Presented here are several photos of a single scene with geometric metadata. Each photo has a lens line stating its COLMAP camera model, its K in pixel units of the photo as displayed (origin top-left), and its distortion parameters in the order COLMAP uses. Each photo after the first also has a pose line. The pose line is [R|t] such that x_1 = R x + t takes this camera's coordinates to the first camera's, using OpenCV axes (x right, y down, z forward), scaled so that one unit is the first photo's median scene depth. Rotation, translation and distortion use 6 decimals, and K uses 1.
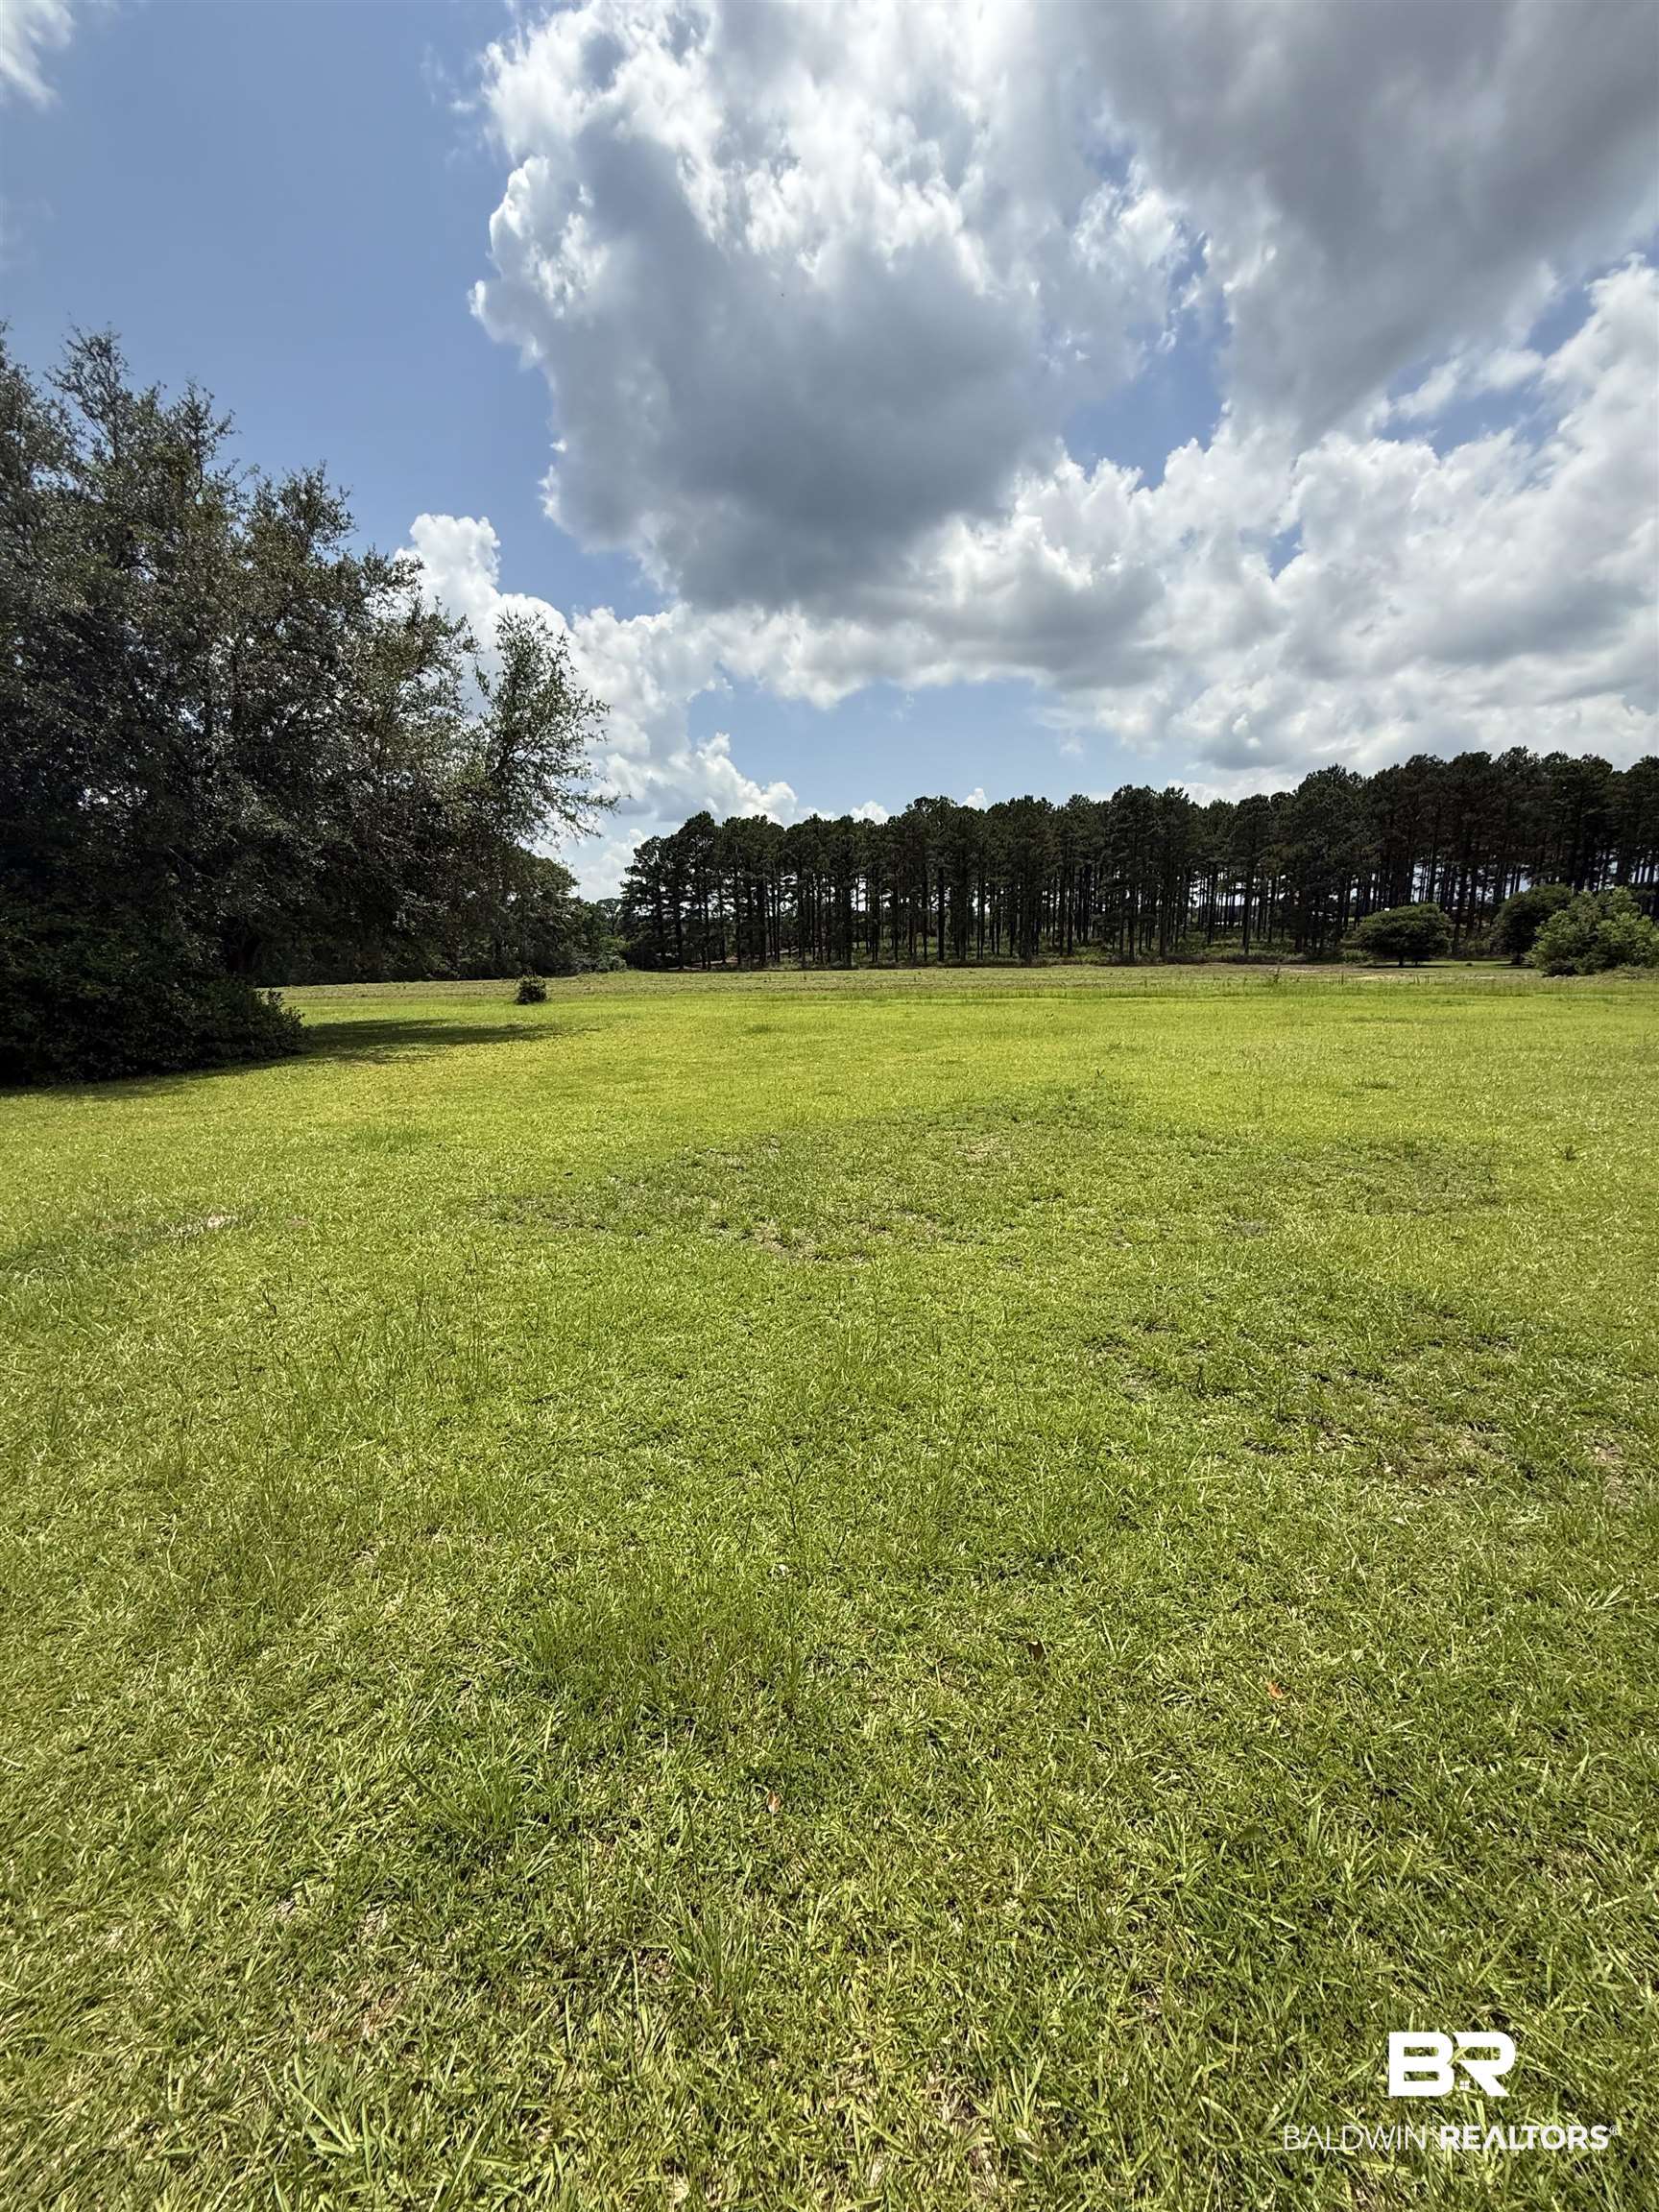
lens RADIAL K [[883.6, 0, 825.1], [0, 883.6, 1102.3], [0, 0, 1]] dist [0.001643, -0.000348]
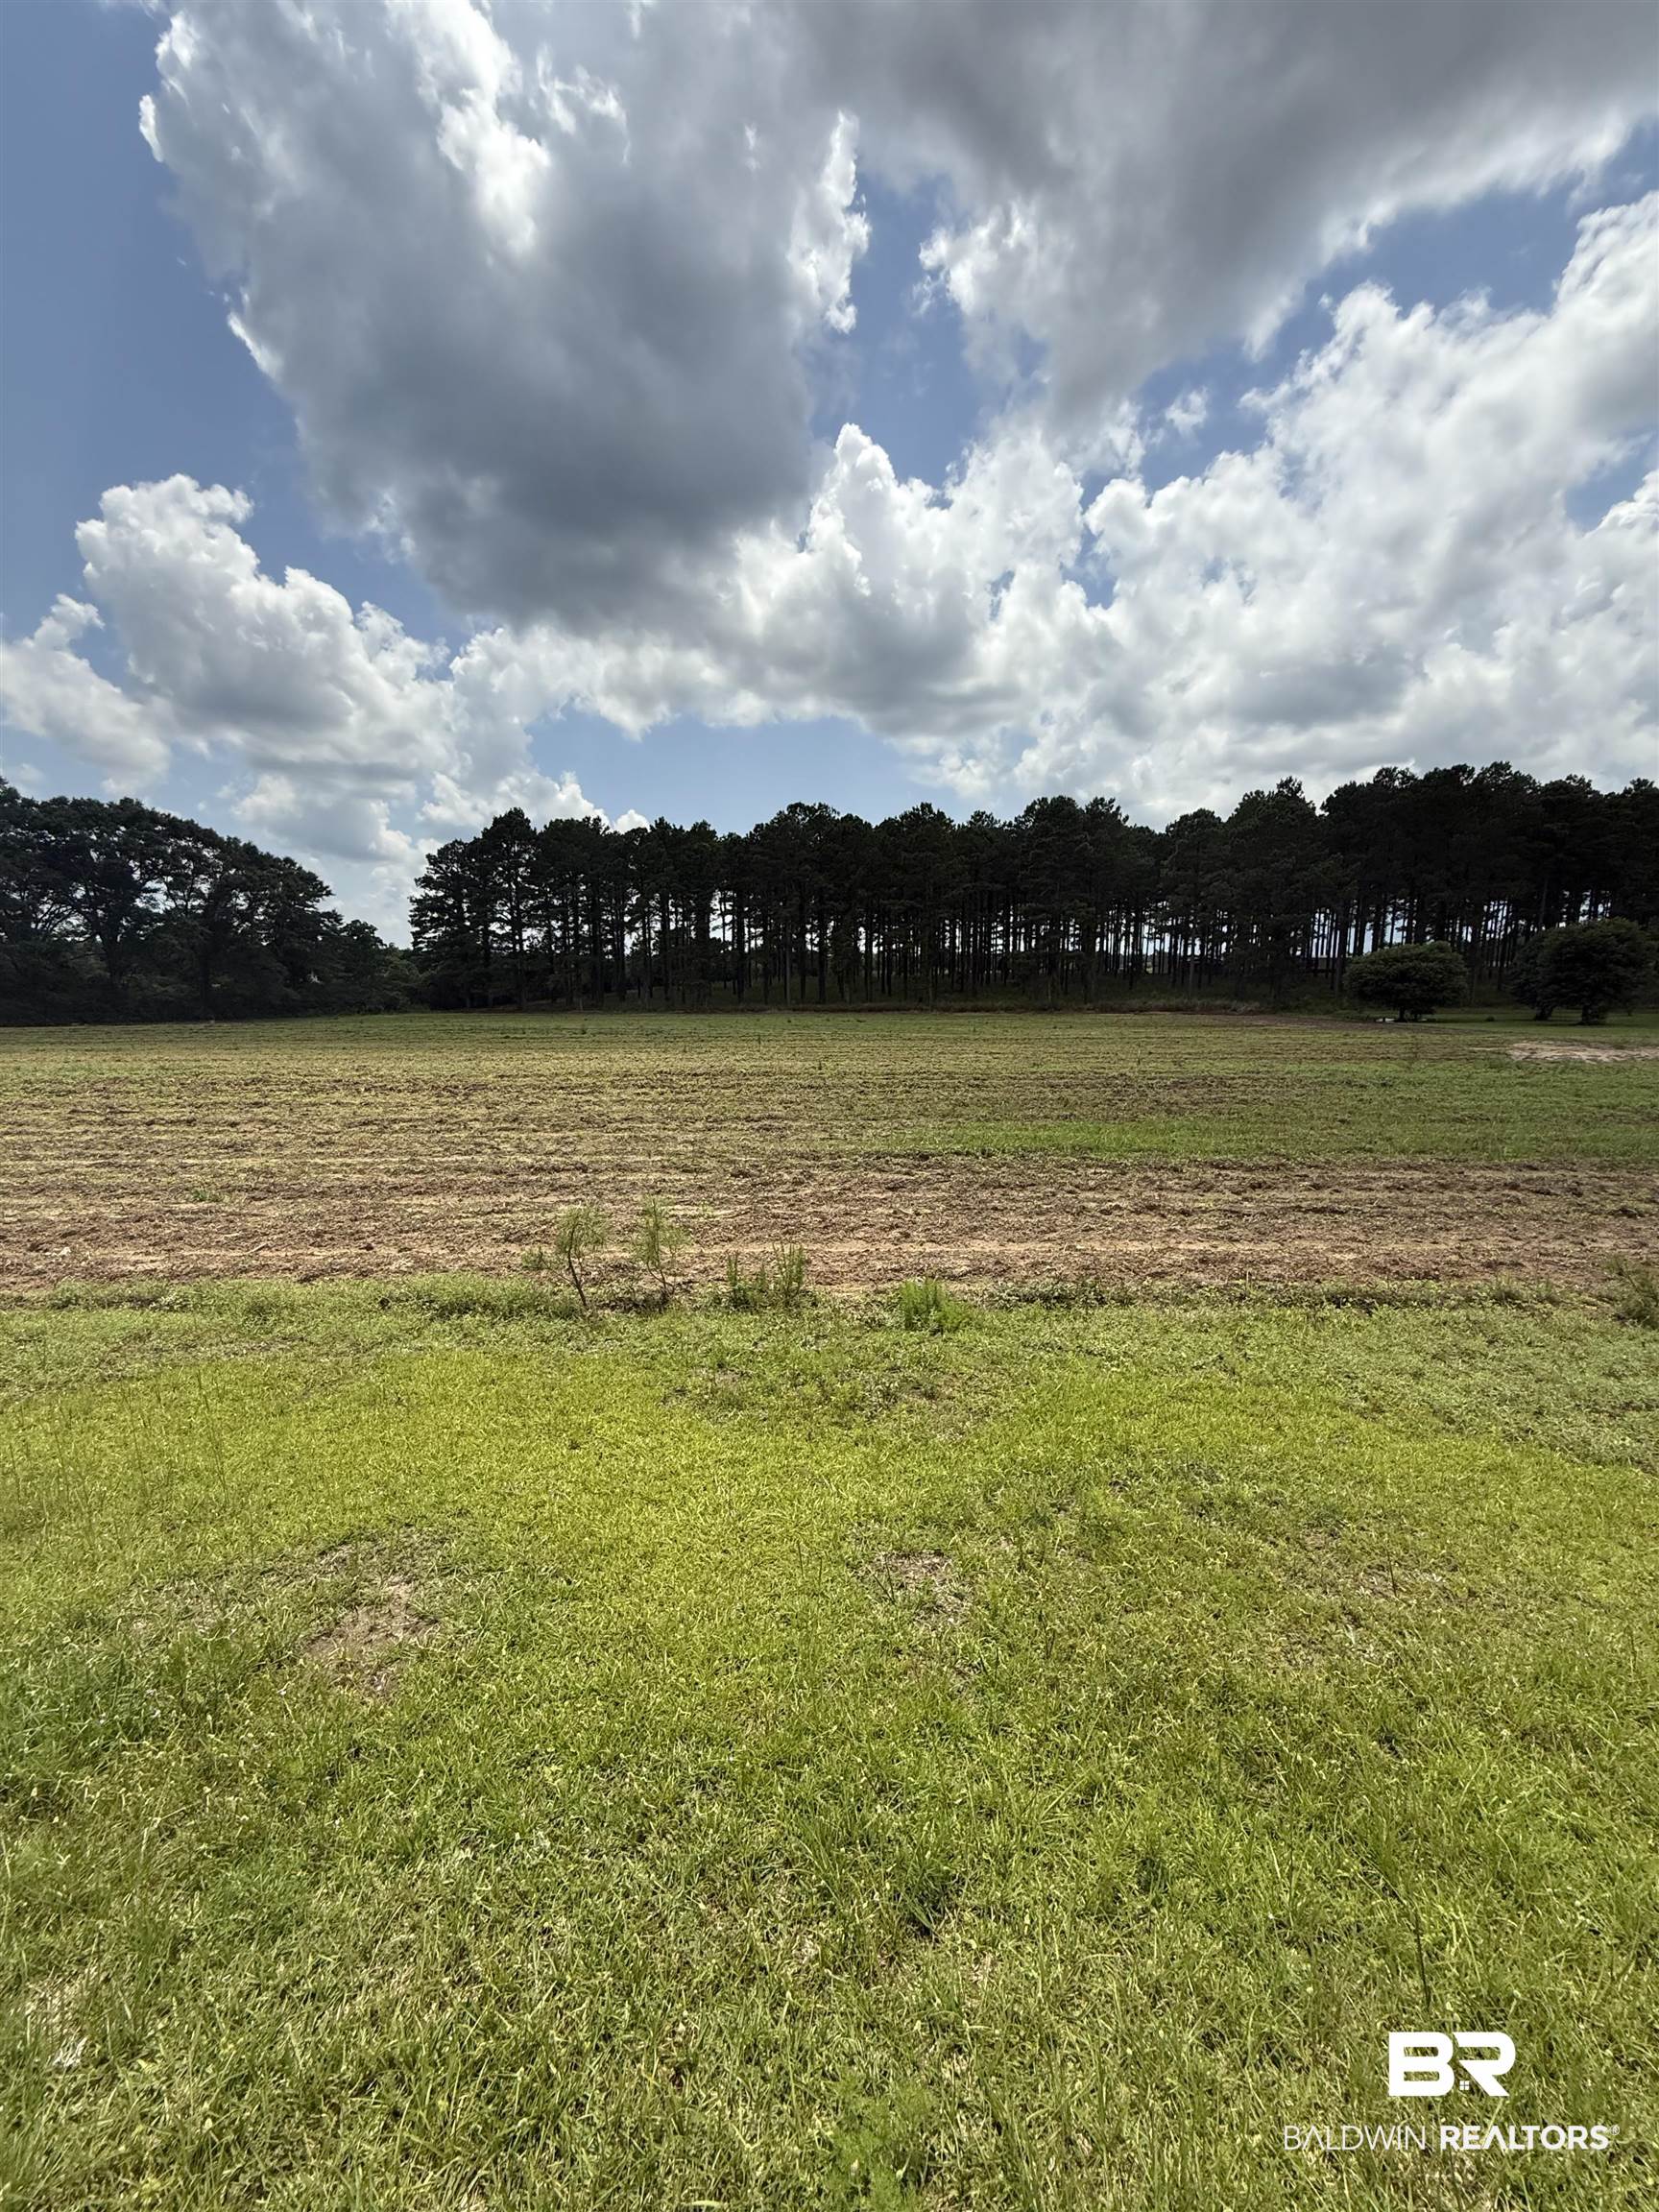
lens RADIAL K [[883.6, 0, 830.5], [0, 883.6, 1116.2], [0, 0, 1]] dist [0.001643, -0.000348]
pose [[0.991214, -0.001098, 0.132265, 0.032433], [0.005562, 0.999427, -0.033387, -0.031171], [-0.132153, 0.033829, 0.990652, 0.200469]]
